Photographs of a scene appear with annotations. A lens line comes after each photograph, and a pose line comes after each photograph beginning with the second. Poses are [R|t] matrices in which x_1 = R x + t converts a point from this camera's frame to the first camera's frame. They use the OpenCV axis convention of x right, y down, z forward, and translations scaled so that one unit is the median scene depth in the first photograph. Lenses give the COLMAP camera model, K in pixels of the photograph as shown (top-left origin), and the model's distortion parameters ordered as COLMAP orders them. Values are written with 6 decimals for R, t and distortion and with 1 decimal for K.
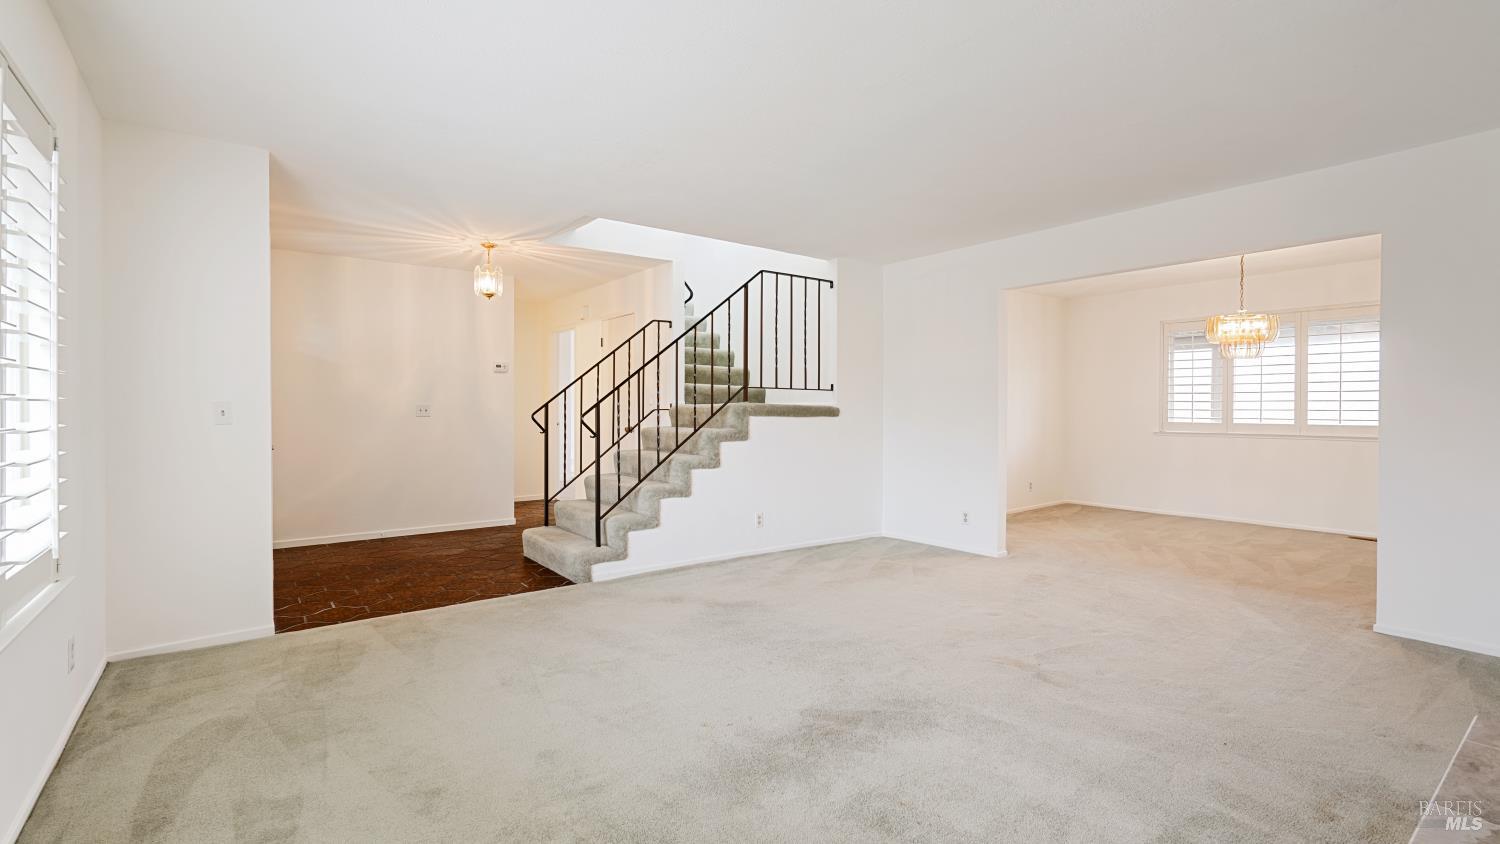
lens RADIAL K [[679.2, 0, 747.8], [0, 679.2, 413.5], [0, 0, 1]] dist [-0.040795, 0.012681]
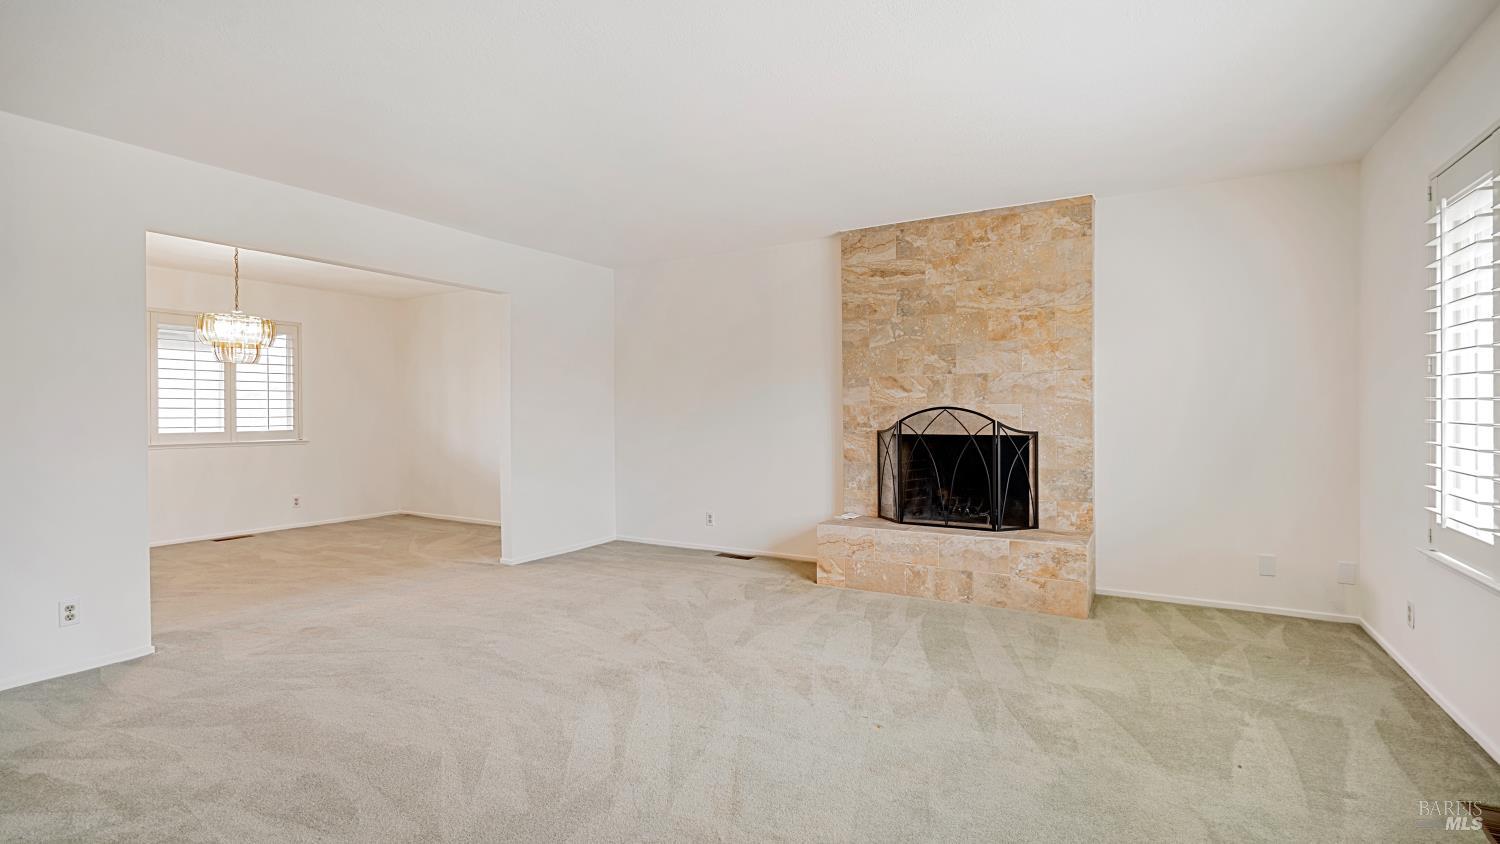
lens RADIAL K [[683.6, 0, 745.0], [0, 683.6, 418.2], [0, 0, 1]] dist [0.002810, 0.000535]
pose [[-0.388583, -0.007452, 0.921384, -0.428828], [0.014392, 0.999796, 0.014156, -0.007601], [-0.921301, 0.018761, -0.388396, 0.714075]]
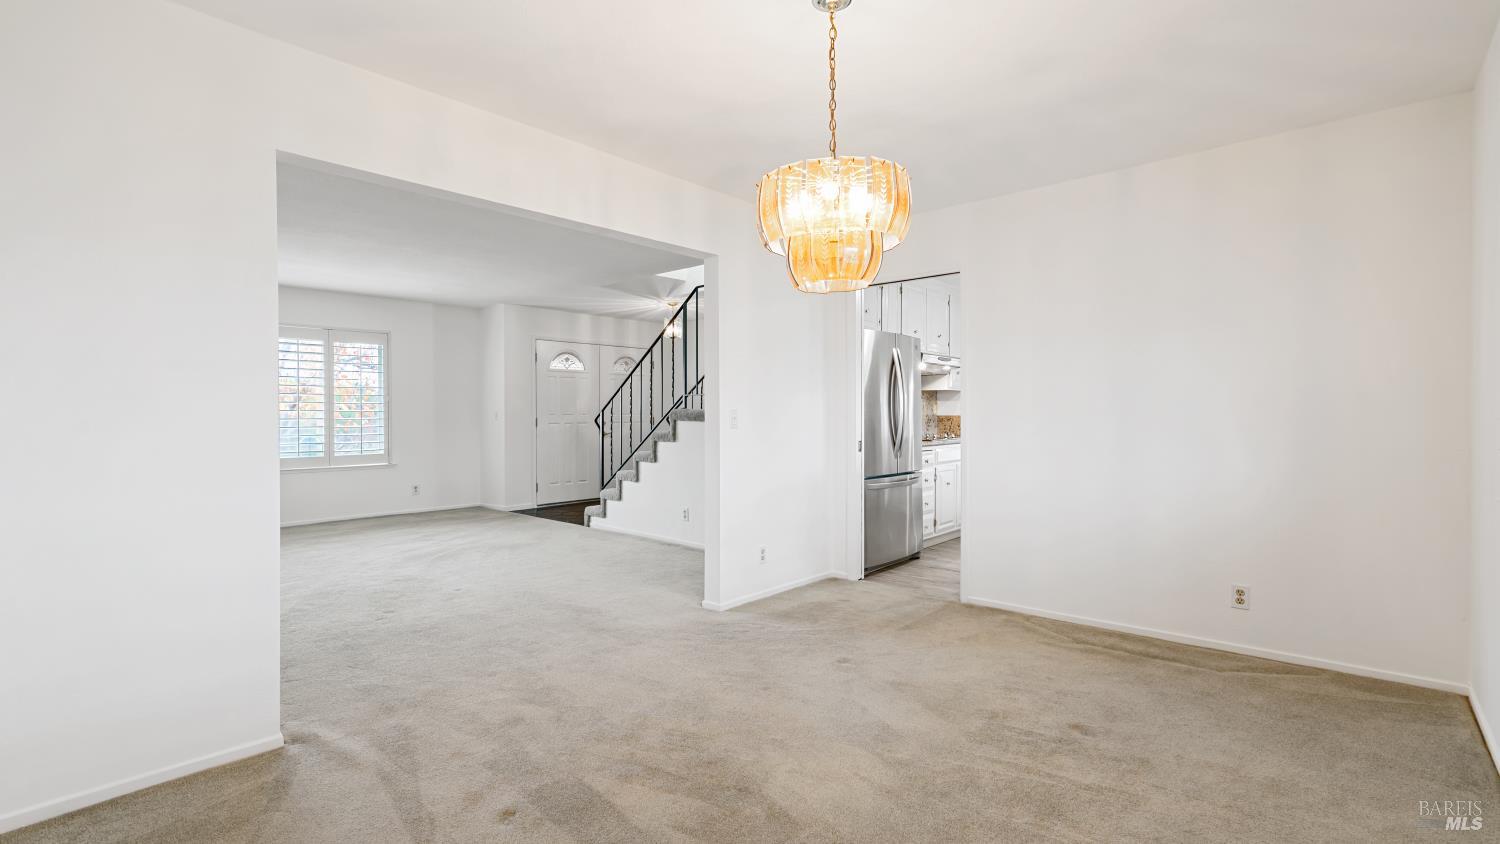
lens RADIAL K [[679.2, 0, 747.8], [0, 679.2, 413.5], [0, 0, 1]] dist [-0.040795, 0.012681]
pose [[0.180879, 0.000904, -0.983505, 1.117772], [-0.006268, 0.999980, -0.000233, -0.008872], [0.983485, 0.006207, 0.180882, 0.884837]]
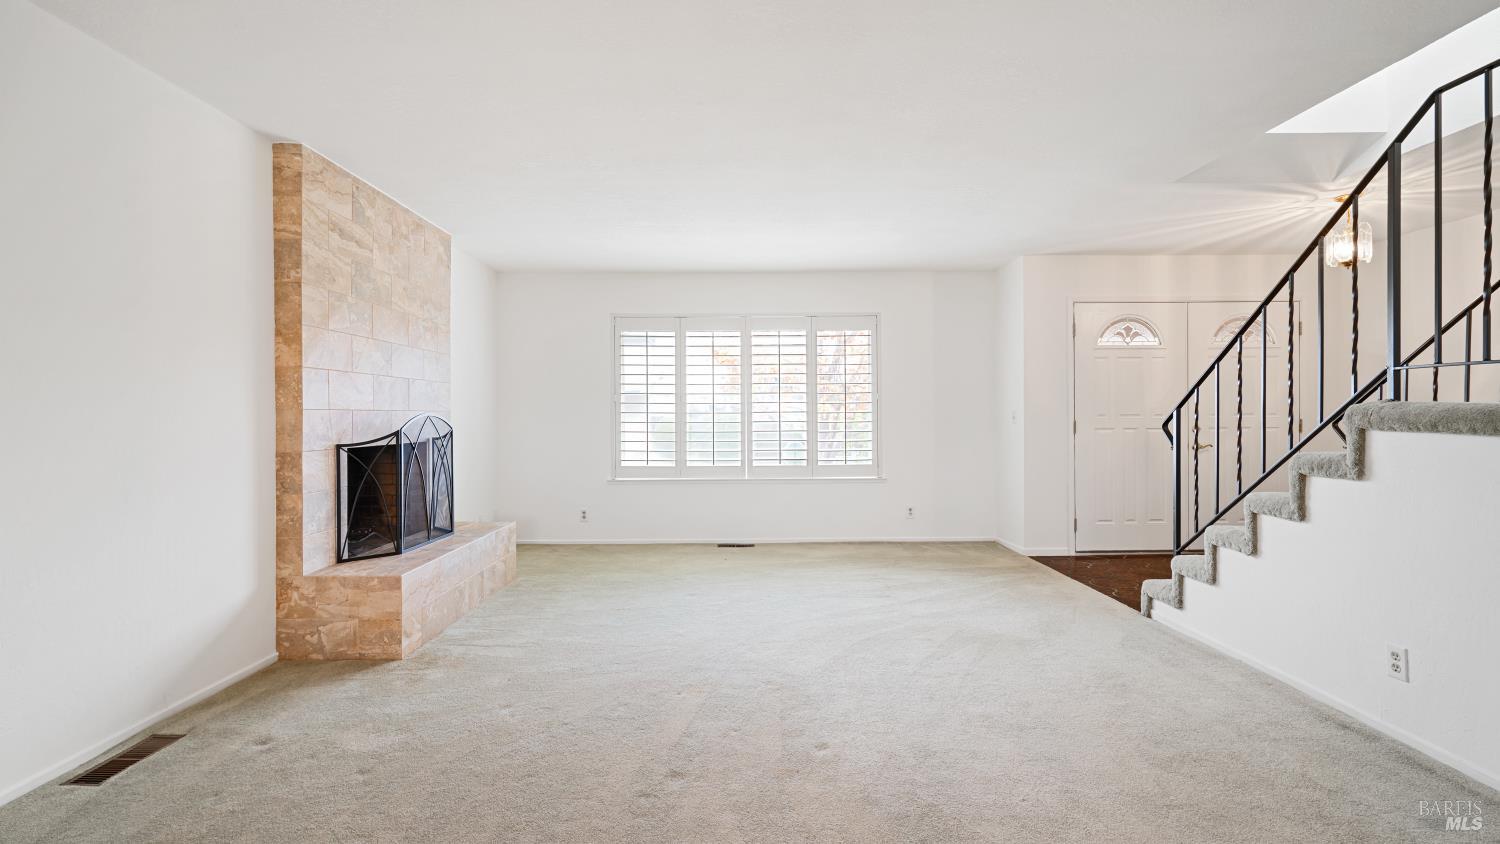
lens RADIAL K [[683.6, 0, 745.0], [0, 683.6, 418.2], [0, 0, 1]] dist [0.002810, 0.000535]
pose [[-0.597482, 0.005101, -0.801866, 0.631889], [-0.001895, 0.999968, 0.007773, -0.007438], [0.801880, 0.006164, -0.597453, 0.910256]]
